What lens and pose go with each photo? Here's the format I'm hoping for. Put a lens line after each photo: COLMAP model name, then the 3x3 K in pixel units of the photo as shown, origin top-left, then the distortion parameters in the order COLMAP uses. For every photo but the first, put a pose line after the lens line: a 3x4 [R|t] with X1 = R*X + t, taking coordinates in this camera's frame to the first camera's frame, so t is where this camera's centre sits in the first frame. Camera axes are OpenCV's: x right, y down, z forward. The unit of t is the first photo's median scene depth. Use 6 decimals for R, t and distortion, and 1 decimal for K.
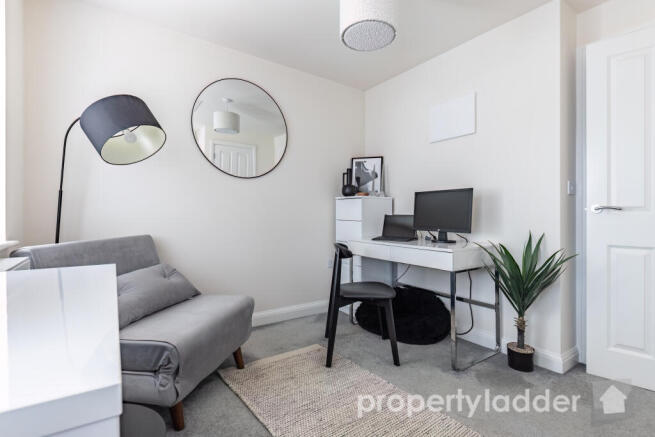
lens RADIAL K [[320.5, 0, 307.0], [0, 320.5, 218.2], [0, 0, 1]] dist [-0.020618, -0.005802]
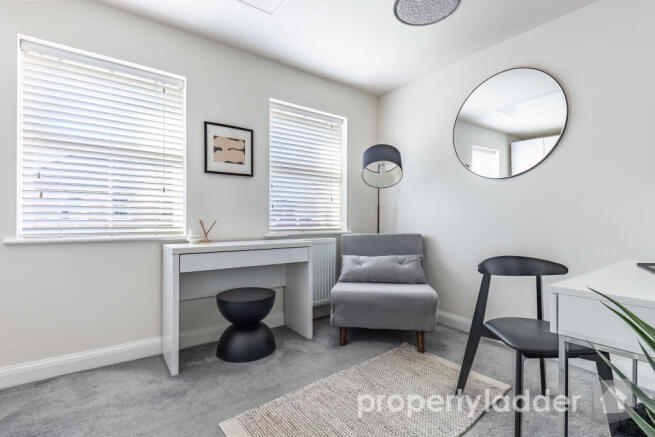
lens RADIAL K [[320.5, 0, 327.2], [0, 320.5, 223.2], [0, 0, 1]] dist [-0.020618, -0.005802]
pose [[-0.004630, 0.004469, -0.999979, 0.911519], [-0.001502, 0.999989, 0.004476, 0.001542], [0.999988, 0.001522, -0.004623, 0.648340]]
